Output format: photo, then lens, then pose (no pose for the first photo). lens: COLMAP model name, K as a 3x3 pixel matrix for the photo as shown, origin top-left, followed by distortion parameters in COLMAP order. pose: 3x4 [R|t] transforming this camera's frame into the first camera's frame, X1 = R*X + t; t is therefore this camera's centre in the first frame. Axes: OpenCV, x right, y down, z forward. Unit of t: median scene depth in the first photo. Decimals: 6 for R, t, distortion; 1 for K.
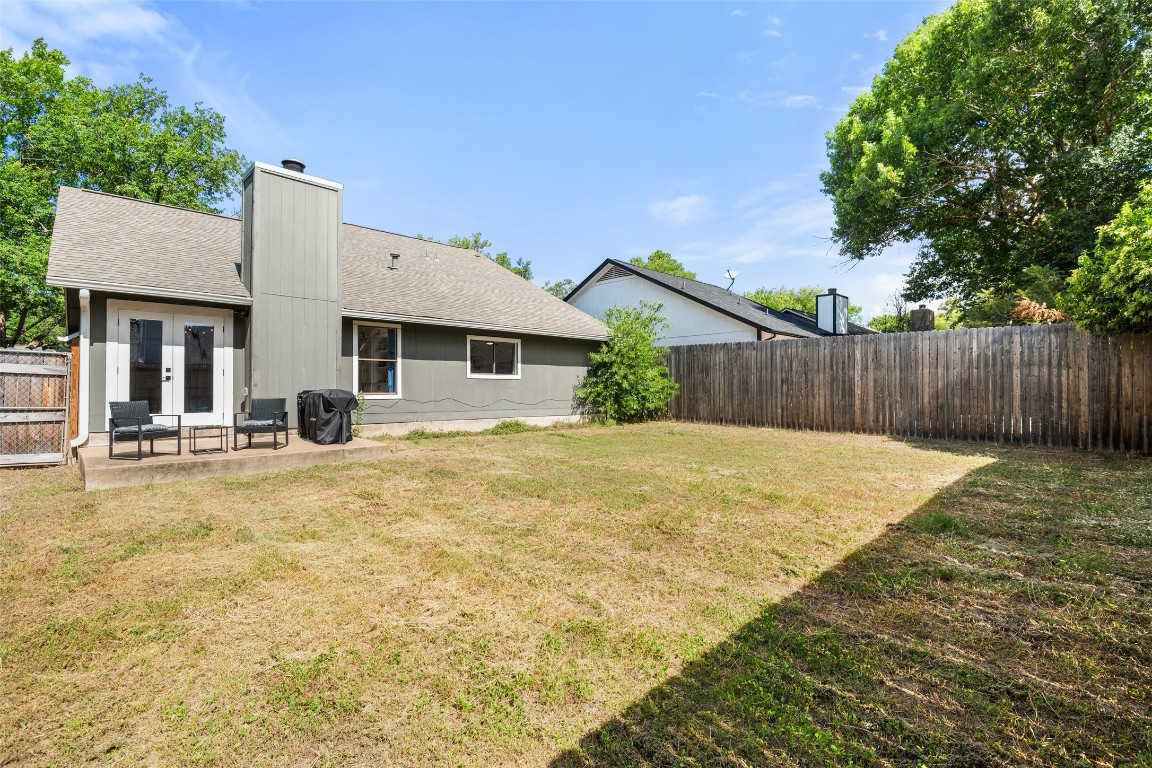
lens RADIAL K [[525.0, 0, 575.2], [0, 525.0, 386.3], [0, 0, 1]] dist [-0.010242, -0.002078]
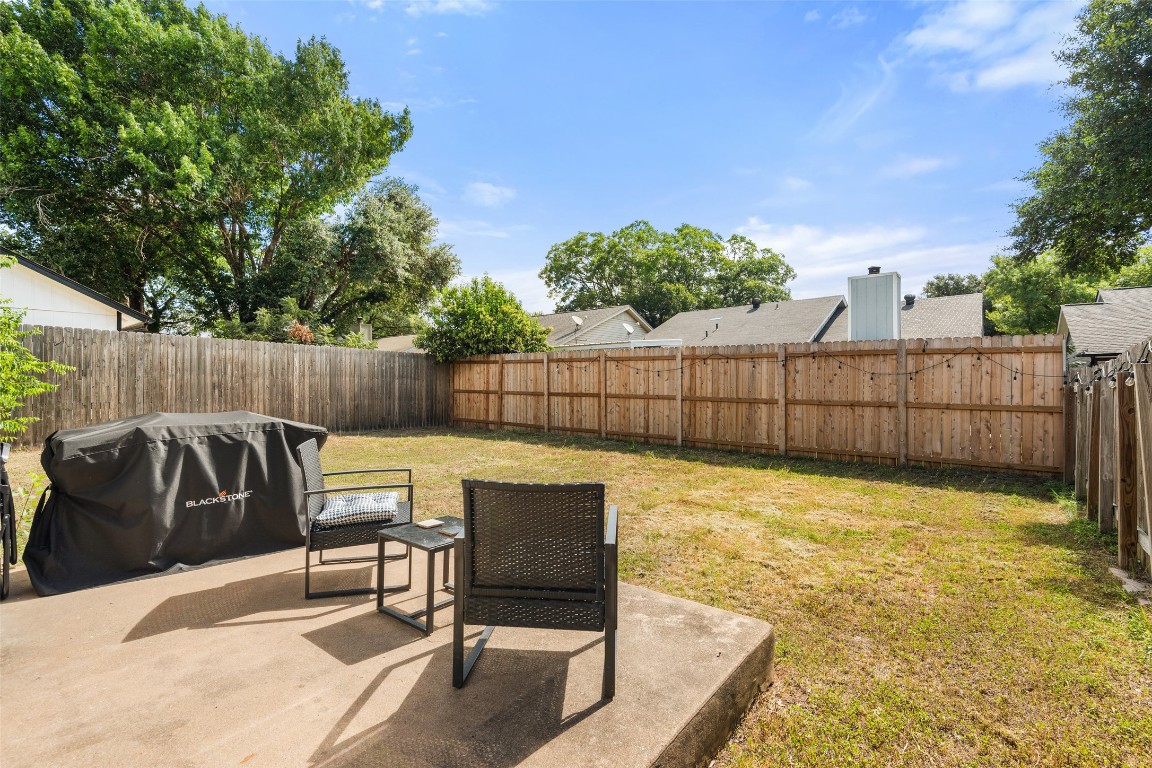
lens RADIAL K [[525.0, 0, 574.9], [0, 525.0, 382.7], [0, 0, 1]] dist [-0.010242, -0.002078]
pose [[-0.142392, 0.005763, 0.989794, -0.623093], [-0.005631, 0.999962, -0.006633, -0.013698], [-0.989794, -0.006518, -0.142354, 0.585505]]
